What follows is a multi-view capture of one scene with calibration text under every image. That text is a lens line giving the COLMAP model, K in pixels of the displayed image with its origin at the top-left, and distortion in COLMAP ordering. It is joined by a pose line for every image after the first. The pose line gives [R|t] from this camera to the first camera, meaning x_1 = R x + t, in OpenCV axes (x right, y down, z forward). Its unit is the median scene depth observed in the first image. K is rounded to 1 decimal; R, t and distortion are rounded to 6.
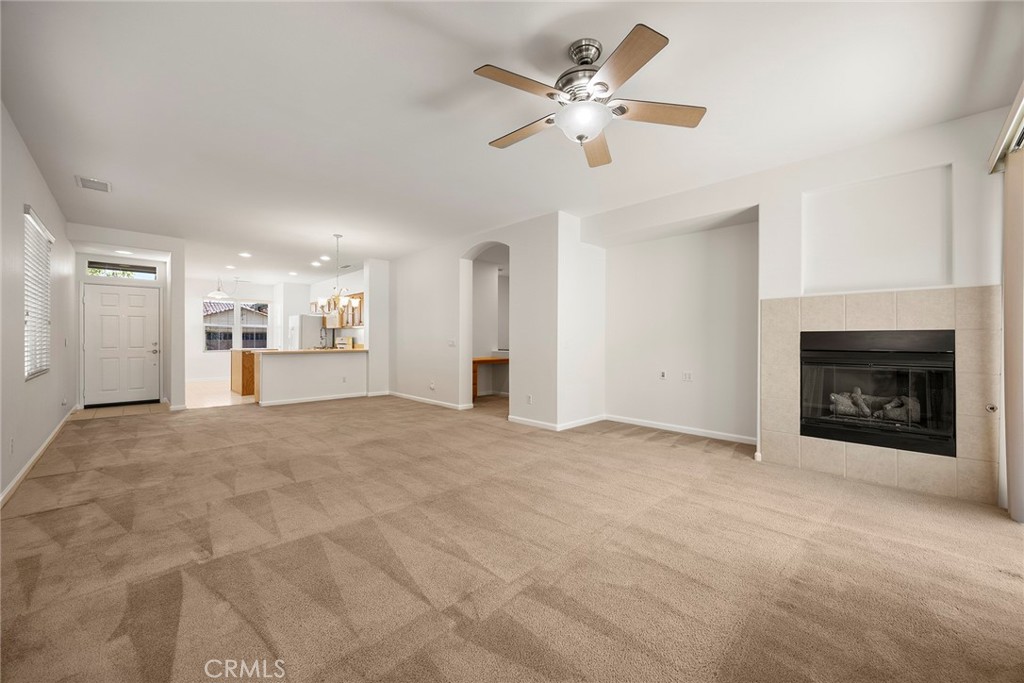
lens RADIAL K [[392.6, 0, 512.0], [0, 392.6, 341.5], [0, 0, 1]] dist [0.001002, 0.000154]
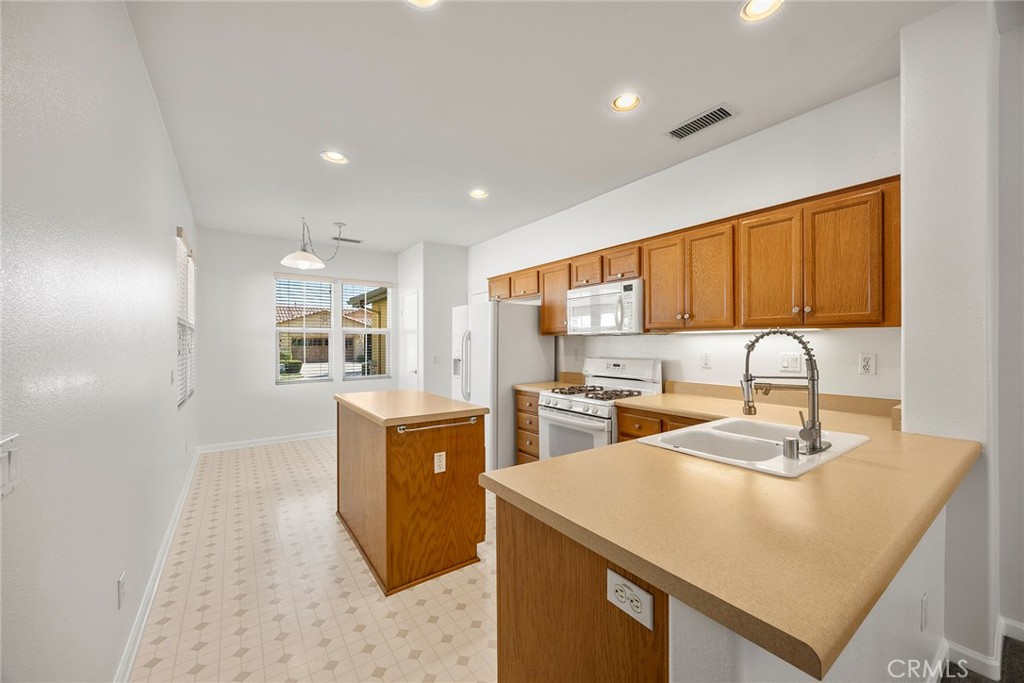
lens RADIAL K [[392.2, 0, 511.8], [0, 392.2, 345.0], [0, 0, 1]] dist [-0.000294, 0.000010]
pose [[0.988398, -0.004369, -0.151825, -0.639278], [0.004192, 0.999990, -0.001488, -0.032707], [0.151830, 0.000834, 0.988406, 0.852559]]
